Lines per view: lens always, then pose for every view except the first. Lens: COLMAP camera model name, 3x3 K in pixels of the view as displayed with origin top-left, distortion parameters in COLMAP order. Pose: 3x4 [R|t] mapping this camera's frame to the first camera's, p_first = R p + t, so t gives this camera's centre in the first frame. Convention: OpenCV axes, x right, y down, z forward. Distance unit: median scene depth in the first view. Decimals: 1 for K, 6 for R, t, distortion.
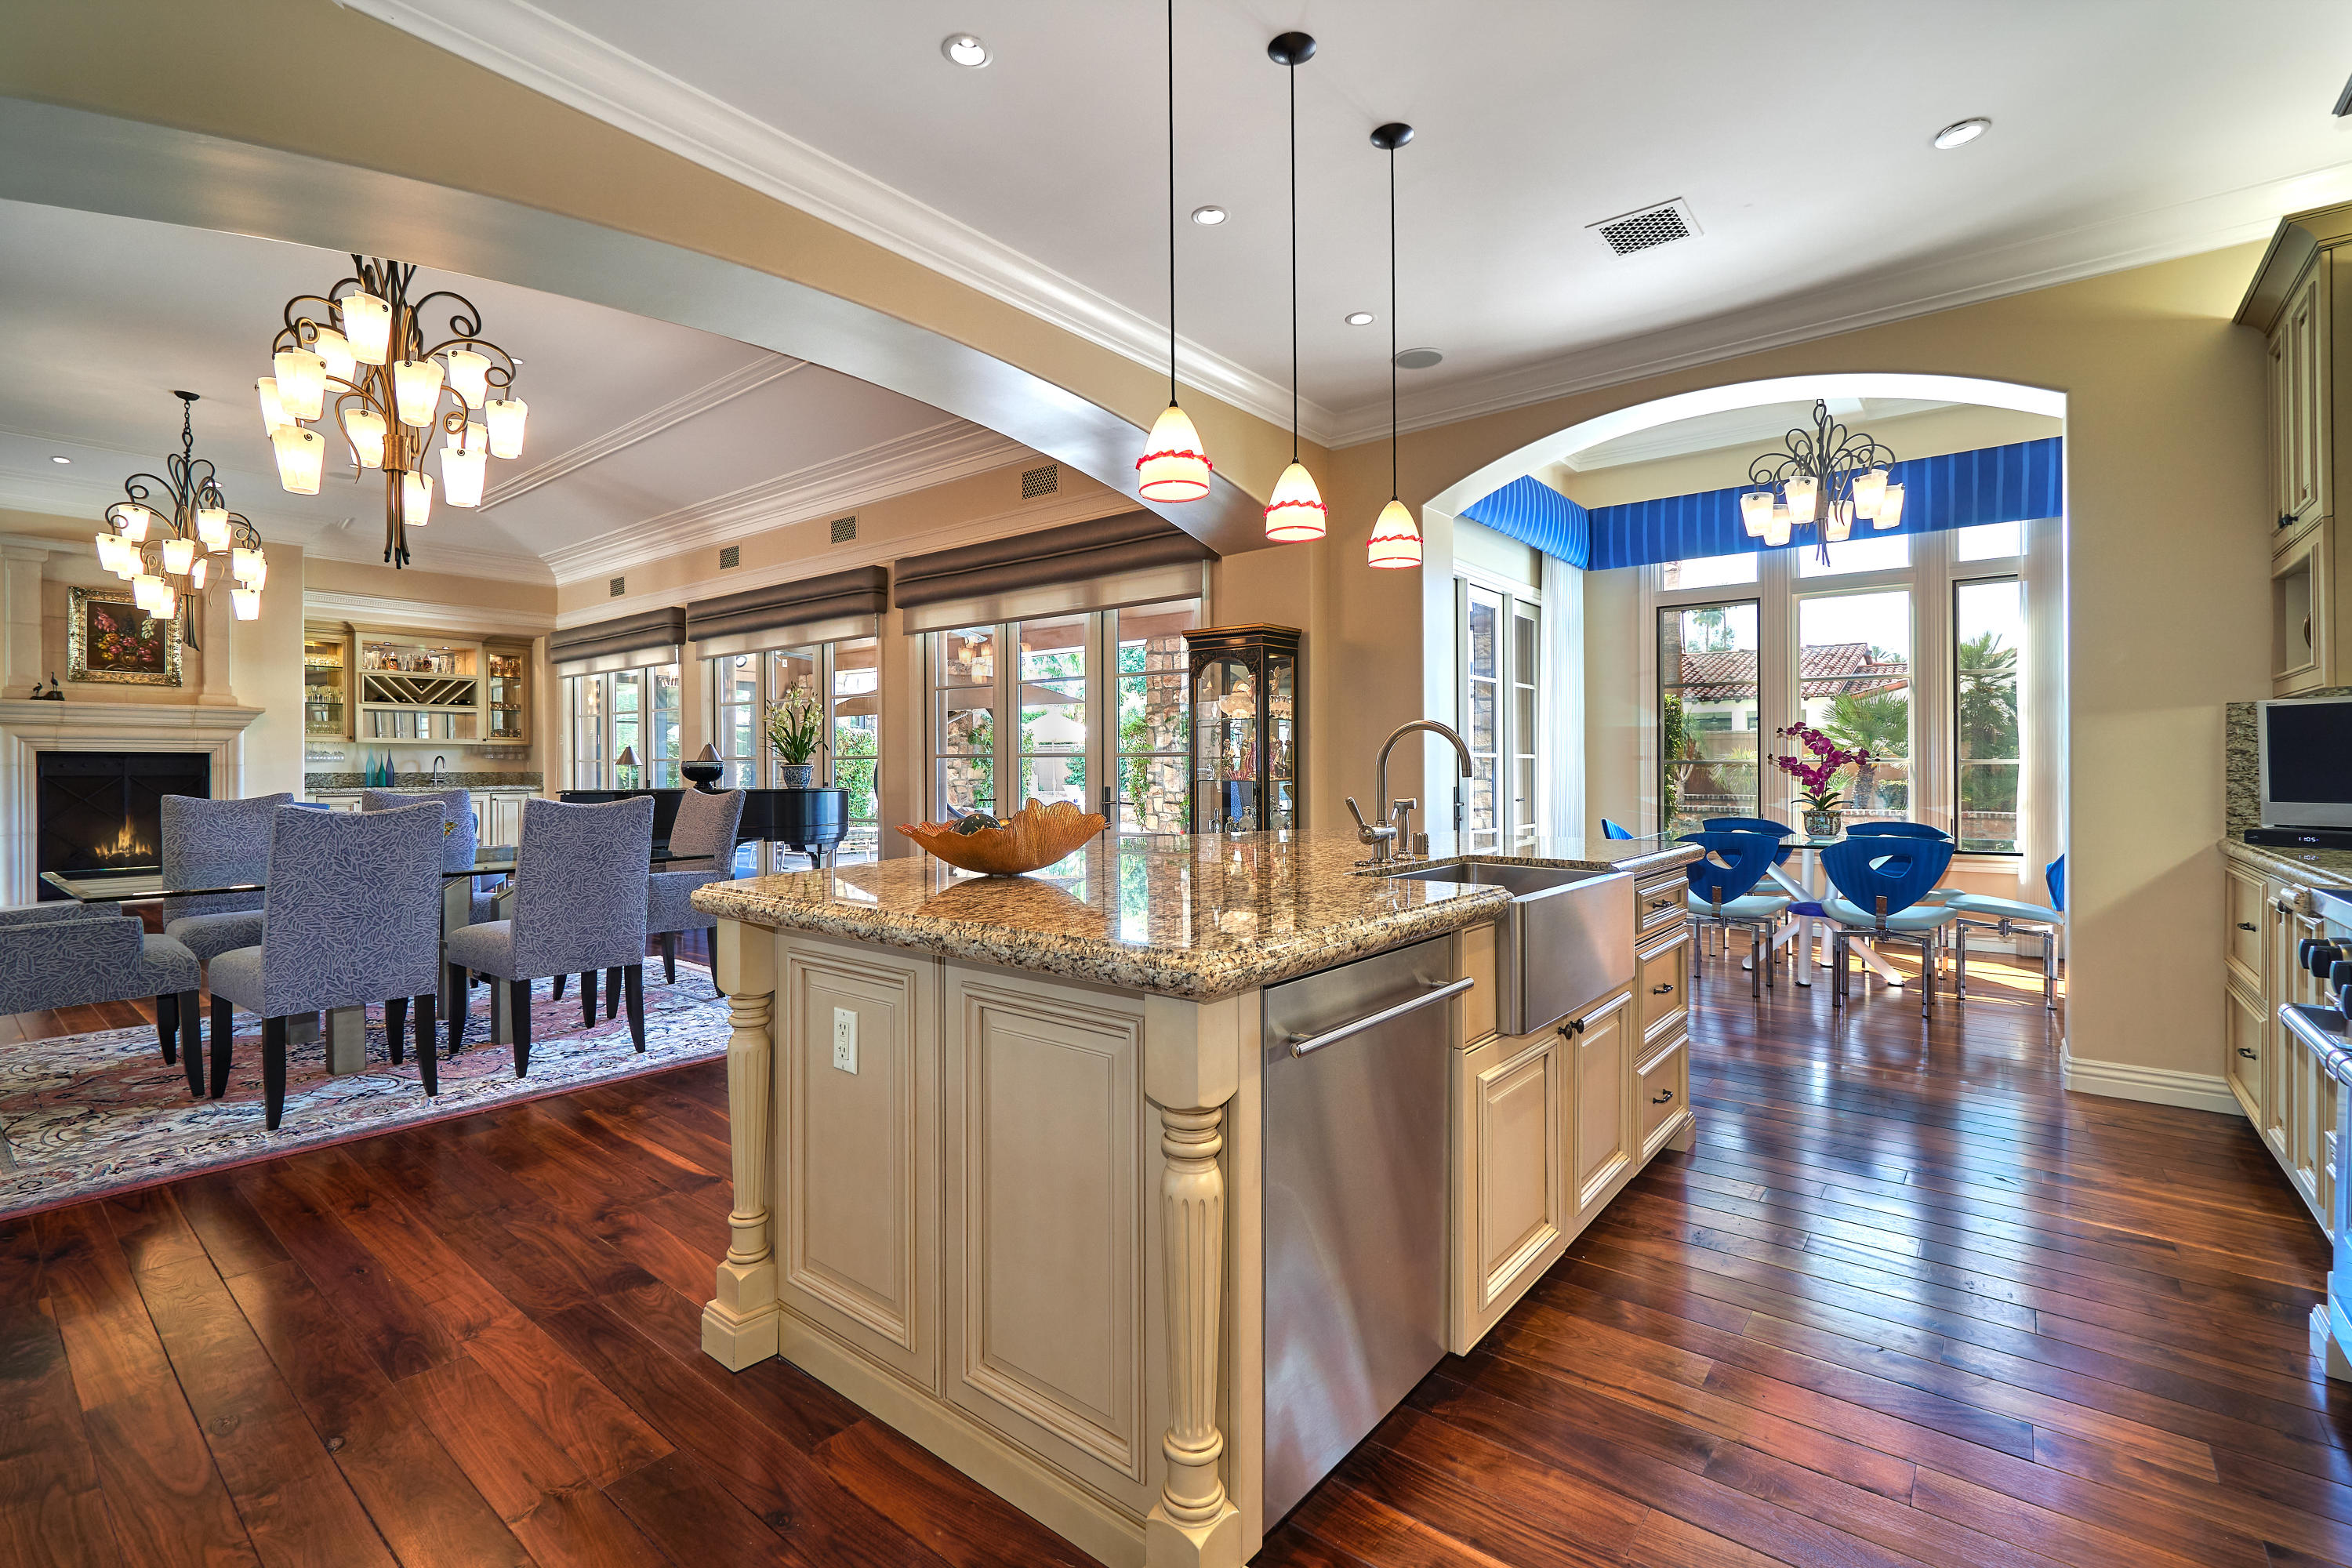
lens RADIAL K [[1042.3, 0, 1143.8], [0, 1042.3, 759.6], [0, 0, 1]] dist [-0.001172, -0.000285]
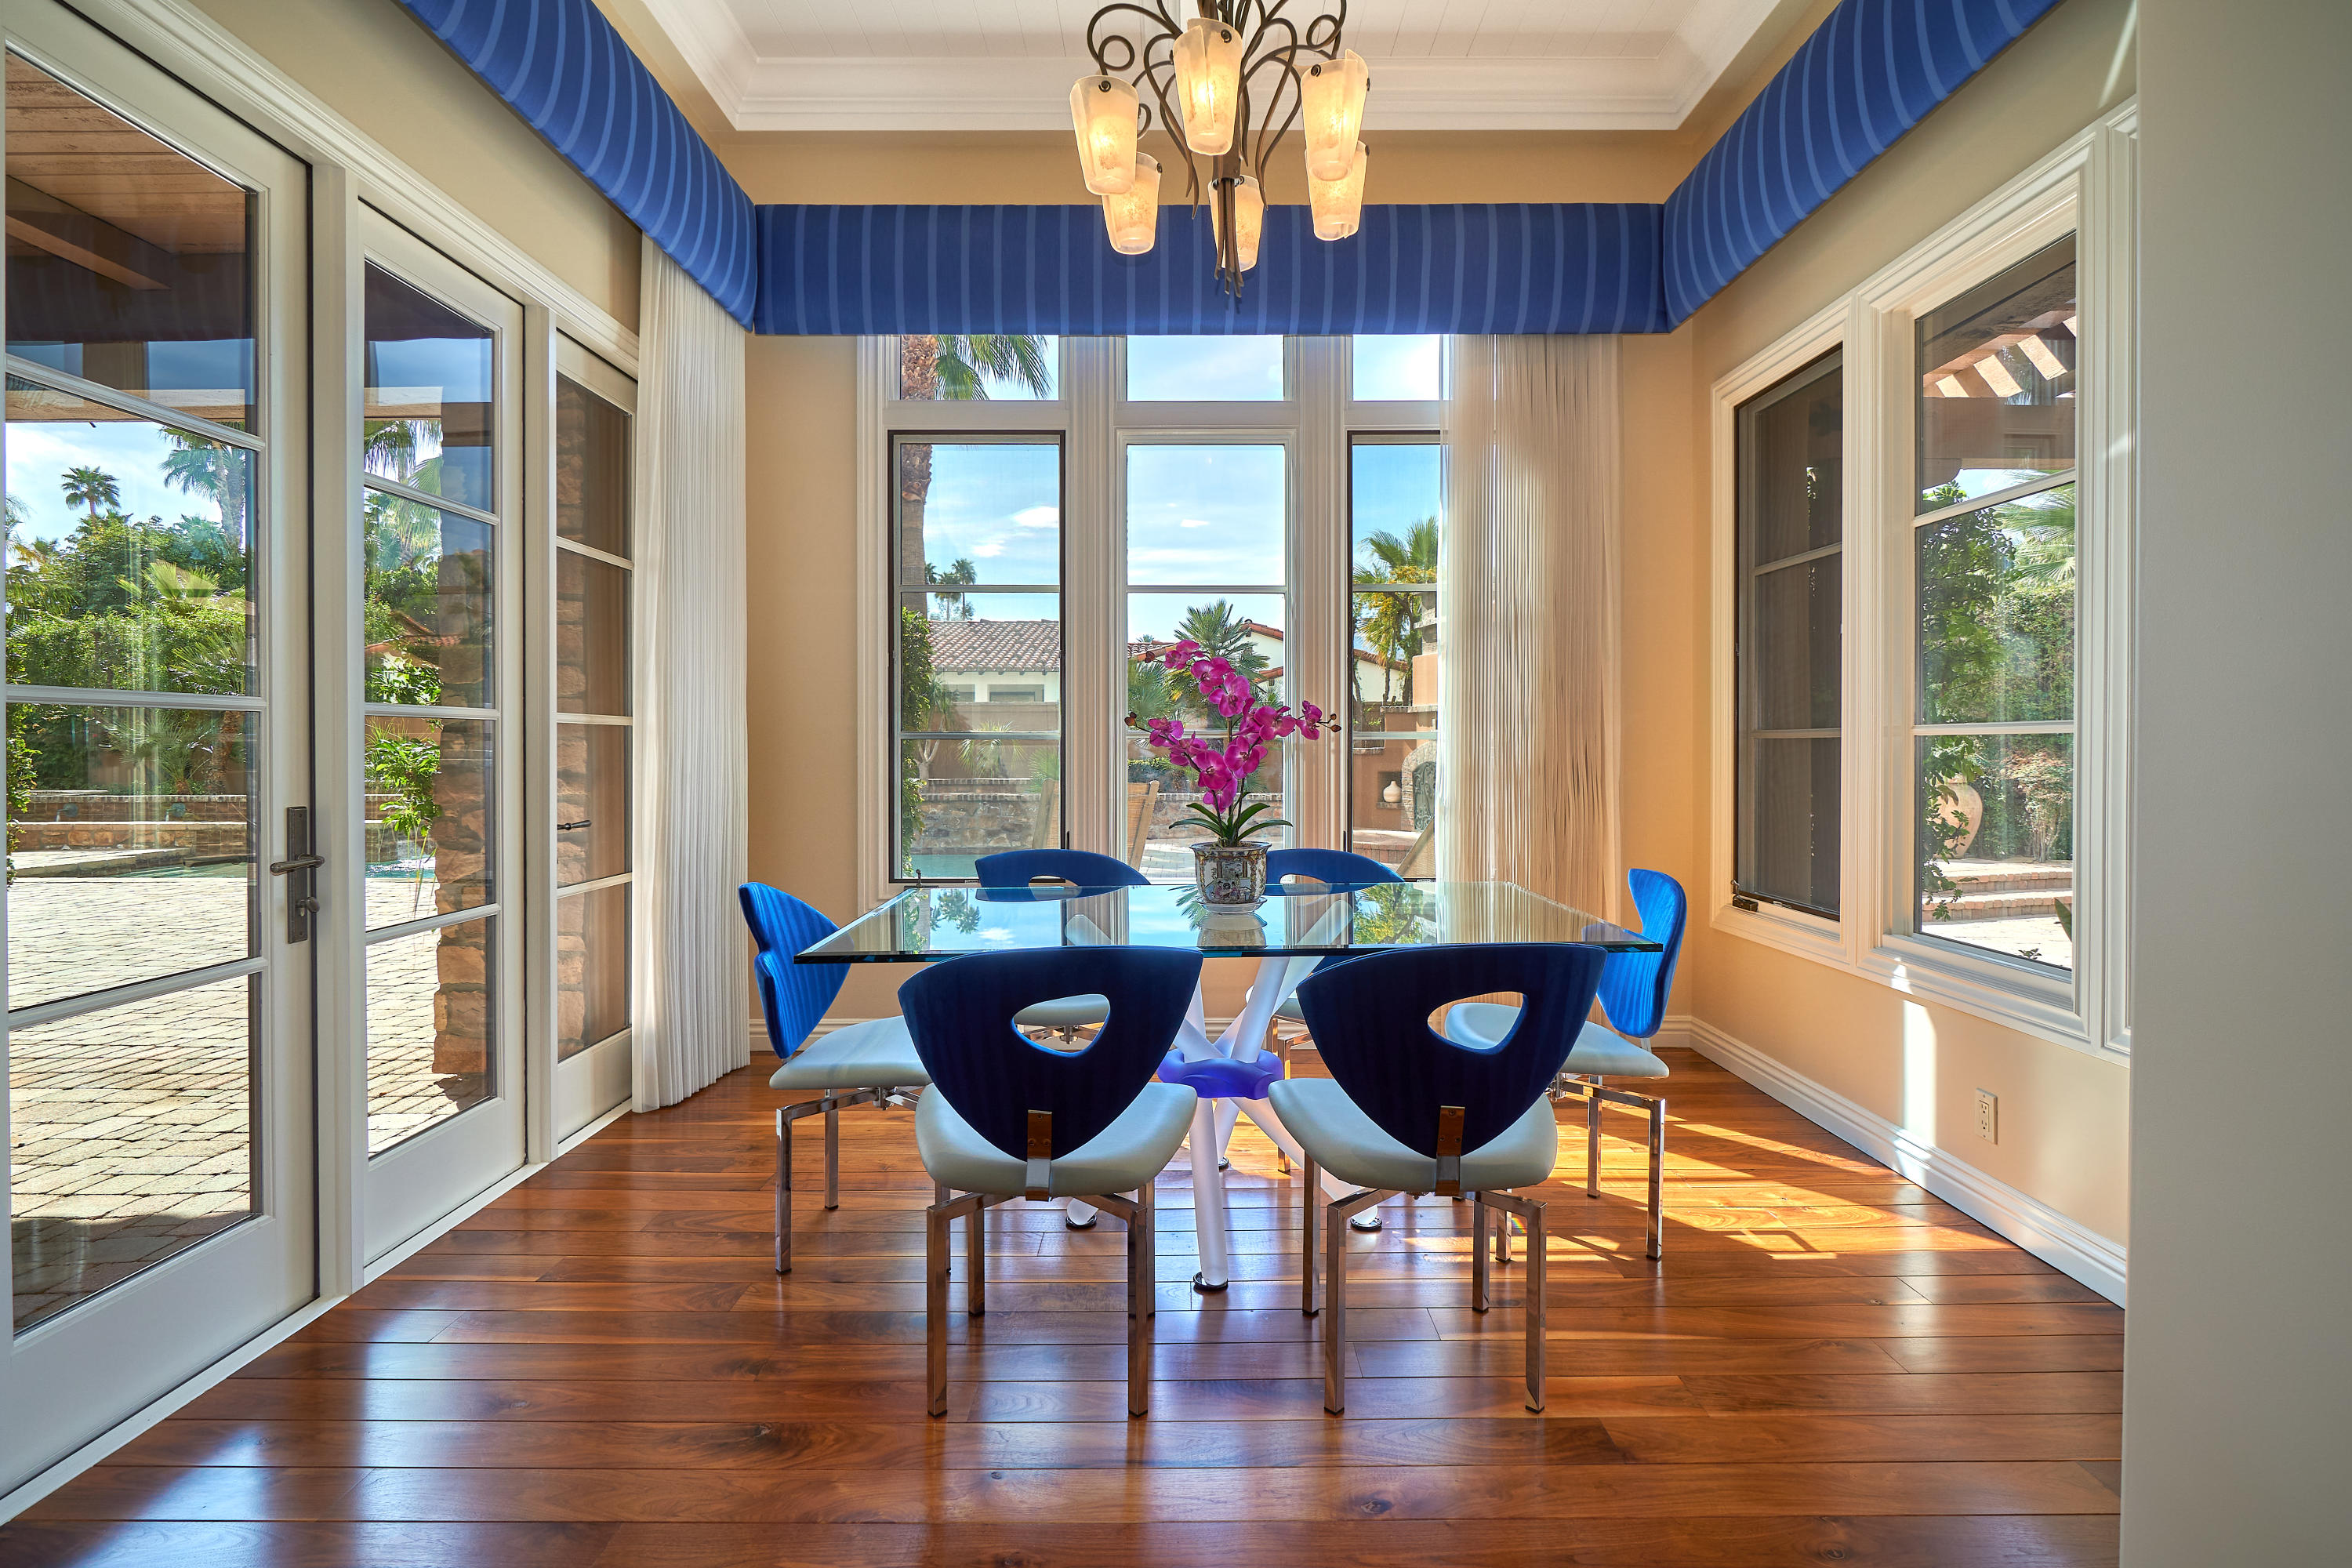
lens RADIAL K [[1123.4, 0, 1179.1], [0, 1123.4, 744.9], [0, 0, 1]] dist [-0.000282, -0.000134]
pose [[0.764677, 0.000457, 0.644413, 0.258232], [-0.004638, 0.999978, 0.004795, 0.003633], [-0.644397, -0.006655, 0.764662, 0.510131]]
